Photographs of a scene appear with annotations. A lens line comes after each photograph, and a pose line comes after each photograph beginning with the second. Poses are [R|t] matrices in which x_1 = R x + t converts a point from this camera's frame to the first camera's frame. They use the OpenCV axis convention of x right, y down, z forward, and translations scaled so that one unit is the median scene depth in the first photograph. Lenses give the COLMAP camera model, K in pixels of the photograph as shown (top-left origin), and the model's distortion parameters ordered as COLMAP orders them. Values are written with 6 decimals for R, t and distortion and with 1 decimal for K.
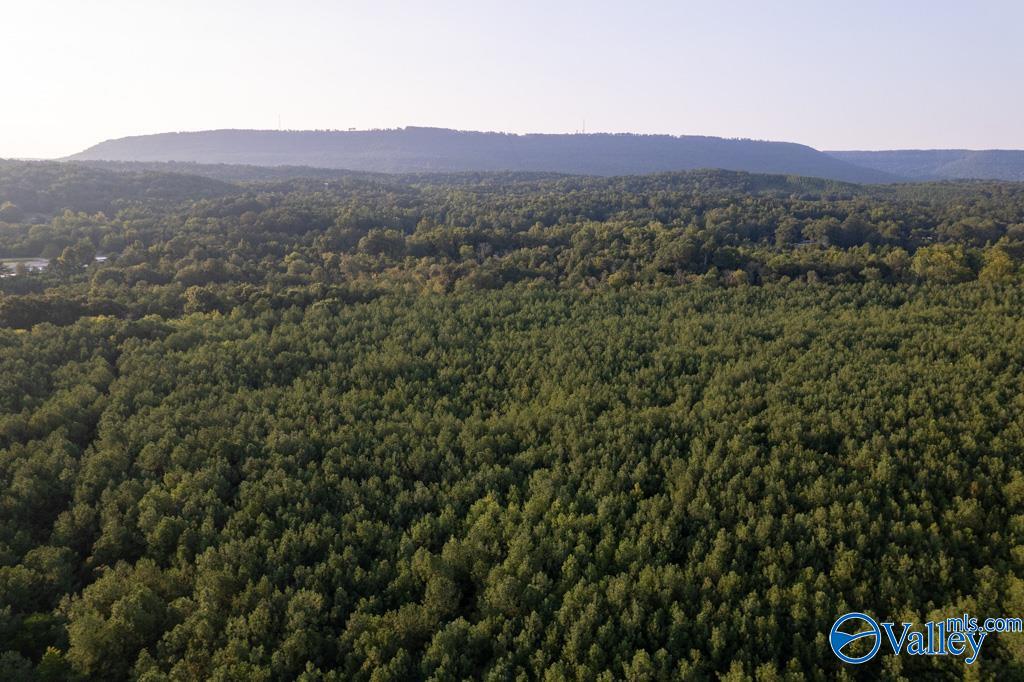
lens RADIAL K [[656.2, 0, 514.8], [0, 656.2, 343.8], [0, 0, 1]] dist [-0.081138, 0.073974]
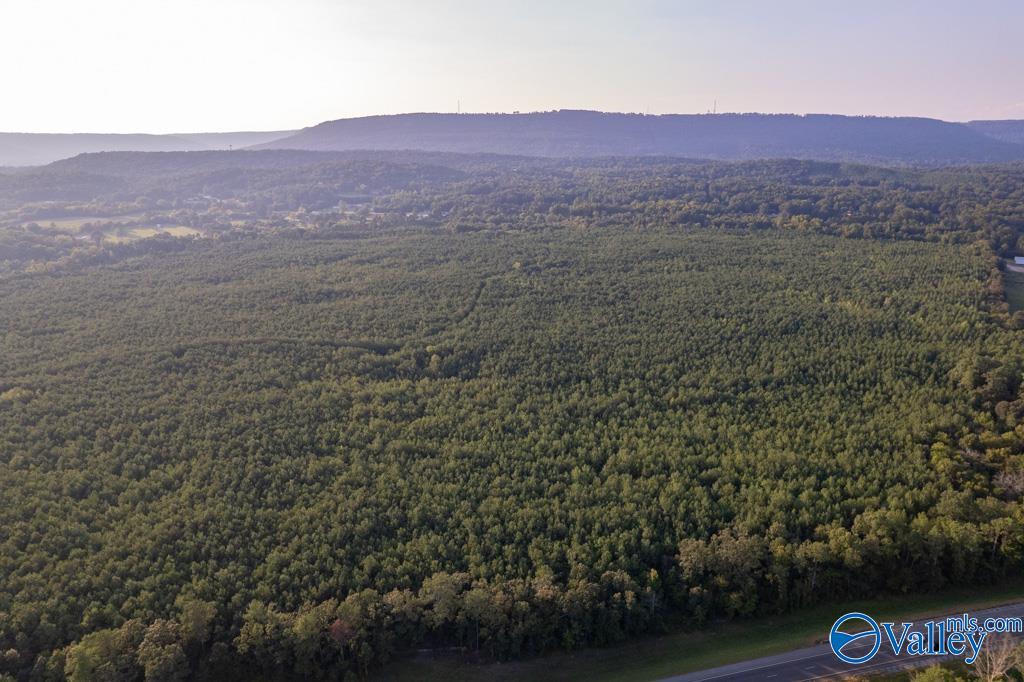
lens RADIAL K [[656.2, 0, 514.8], [0, 656.2, 343.8], [0, 0, 1]] dist [-0.081138, 0.073974]
pose [[0.976740, 0.056910, -0.206737, 0.133444], [-0.045800, 0.997258, 0.058136, 0.175150], [0.209479, -0.047315, 0.976668, -1.194879]]
